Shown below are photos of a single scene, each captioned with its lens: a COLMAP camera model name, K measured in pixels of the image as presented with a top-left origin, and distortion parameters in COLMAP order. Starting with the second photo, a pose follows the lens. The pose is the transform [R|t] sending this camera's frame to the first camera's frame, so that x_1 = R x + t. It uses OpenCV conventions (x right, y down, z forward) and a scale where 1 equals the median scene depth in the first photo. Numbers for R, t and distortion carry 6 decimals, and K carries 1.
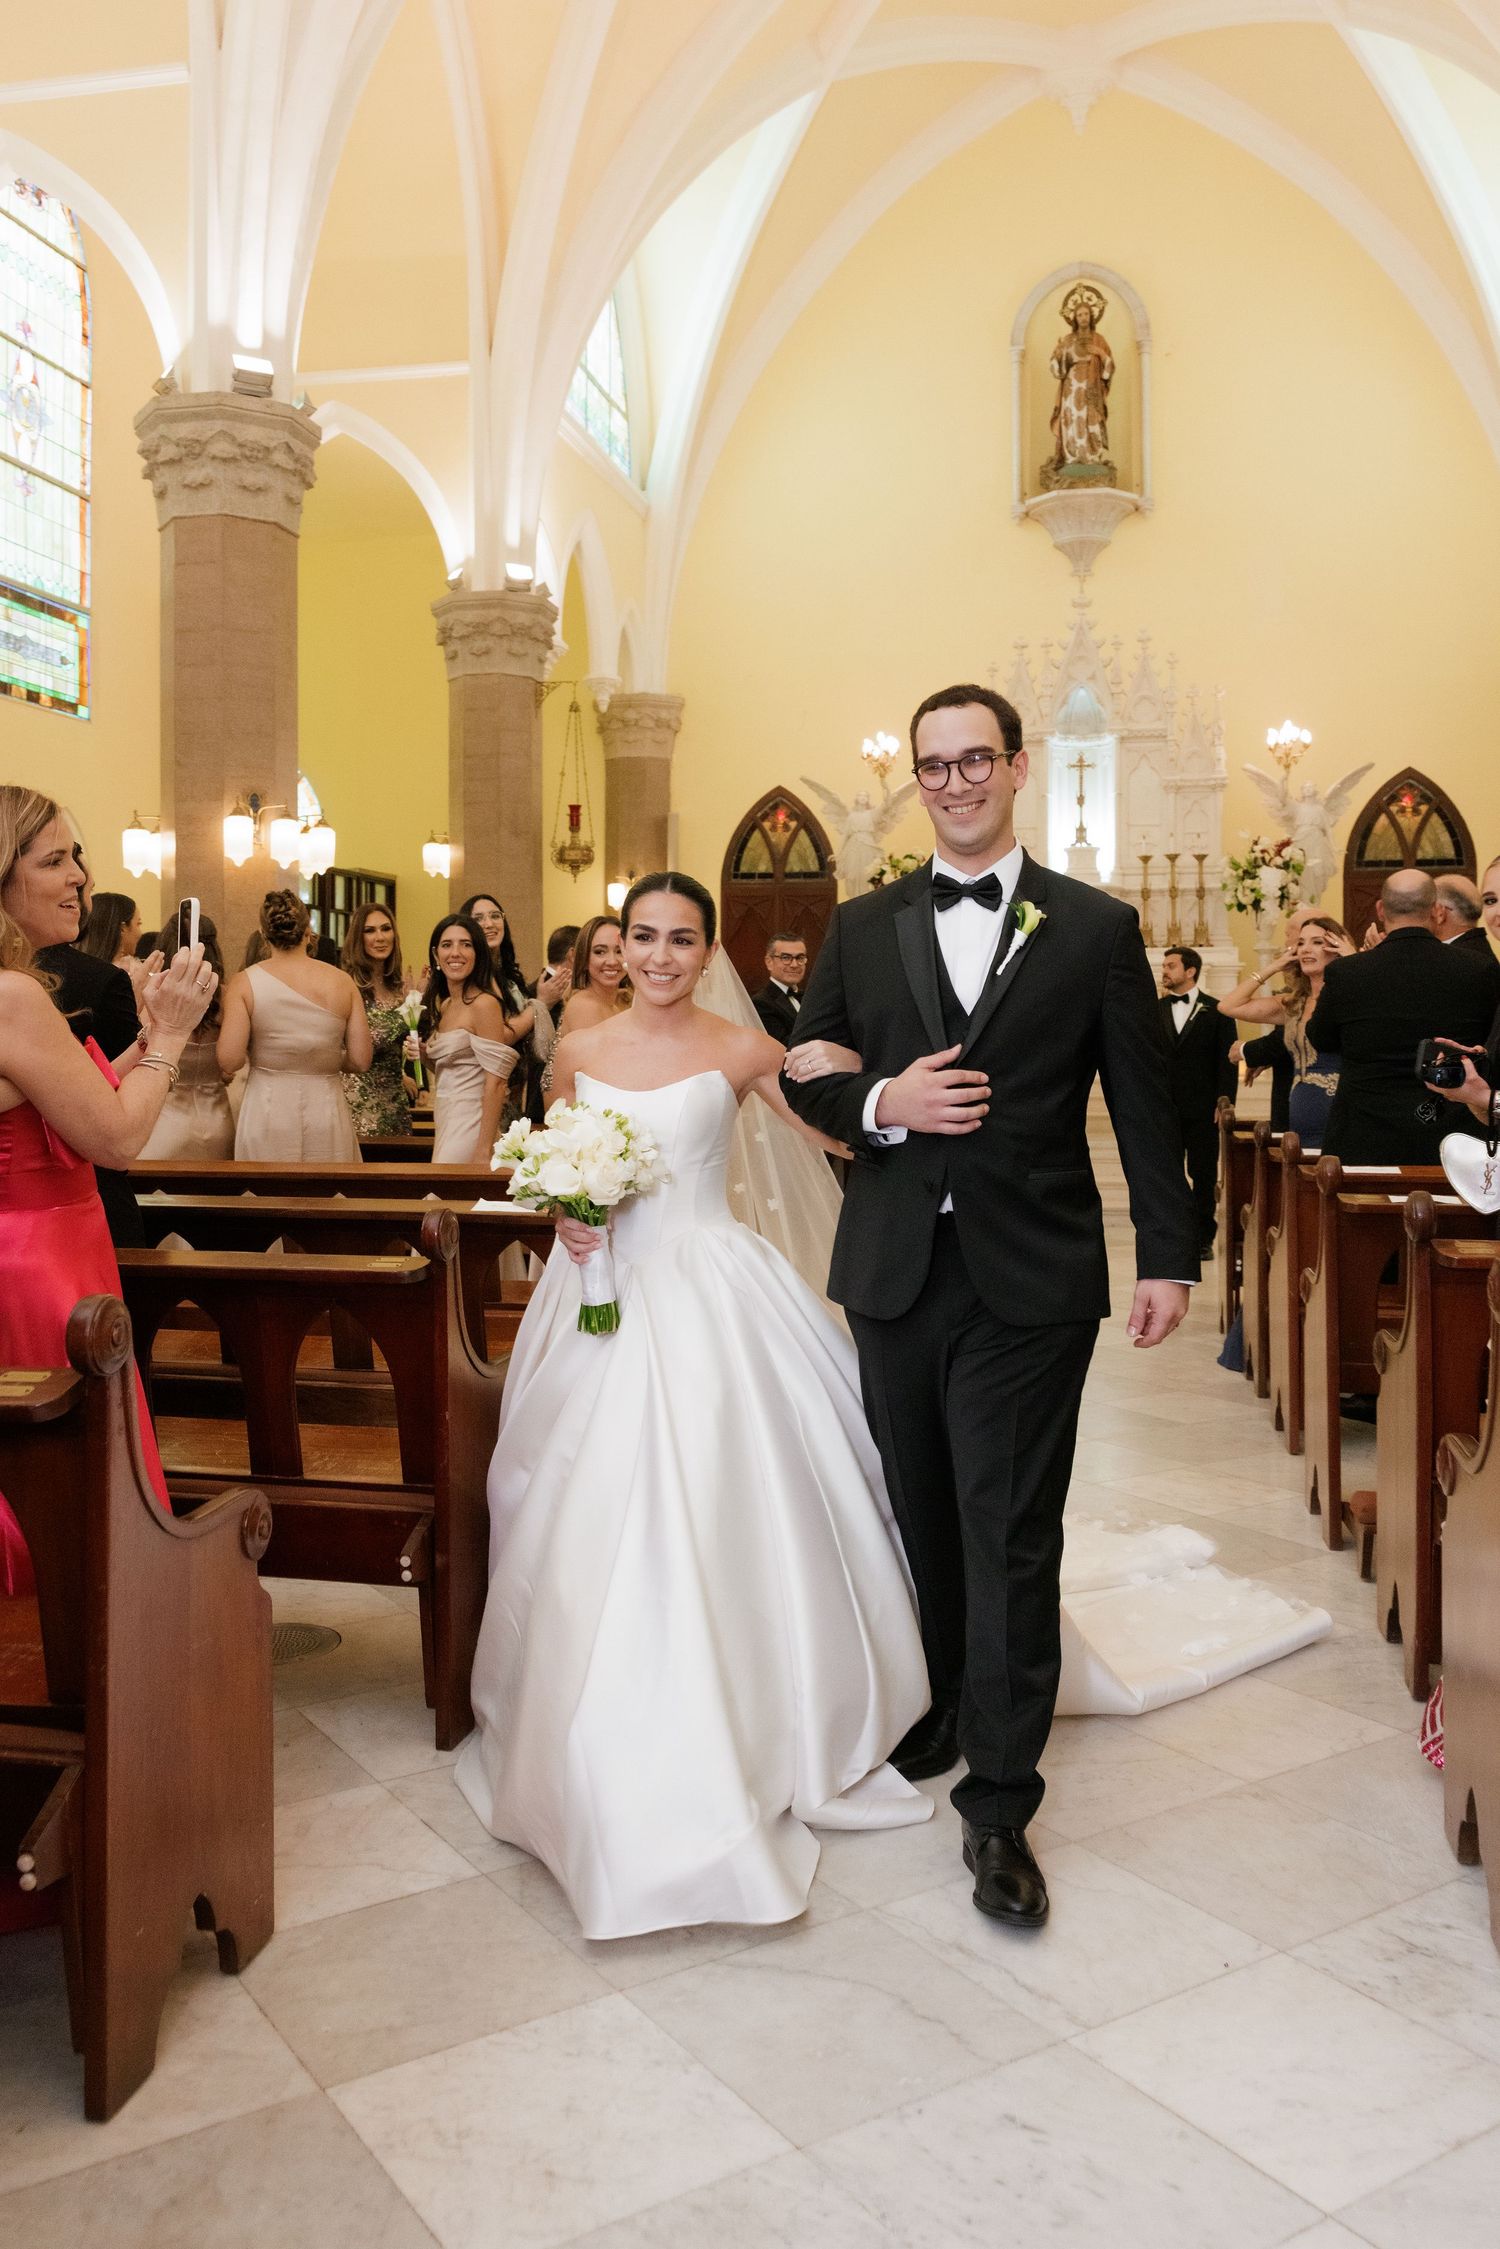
lens RADIAL K [[1838.3, 0, 722.2], [0, 1838.3, 1007.6], [0, 0, 1]] dist [-0.002165, -0.001789]
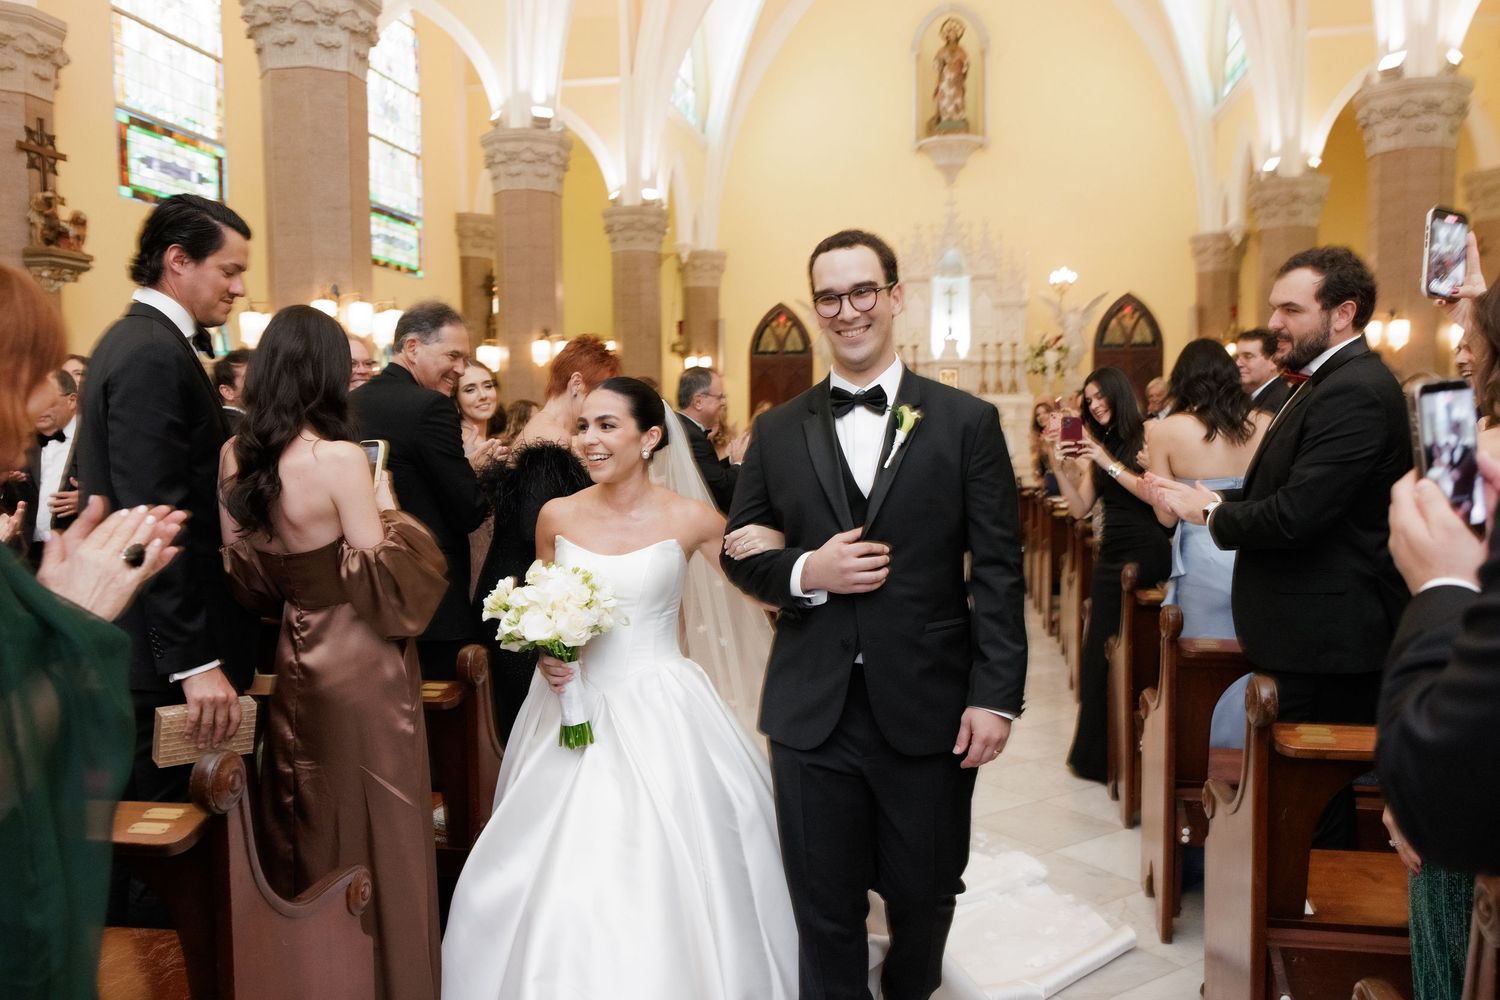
lens RADIAL K [[1226.1, 0, 737.1], [0, 1226.1, 510.3], [0, 0, 1]] dist [-0.002165, -0.001789]
pose [[0.999552, -0.009477, 0.028398, -0.053026], [0.007240, 0.996937, 0.077877, -0.013416], [-0.029049, -0.077636, 0.996558, -0.226382]]
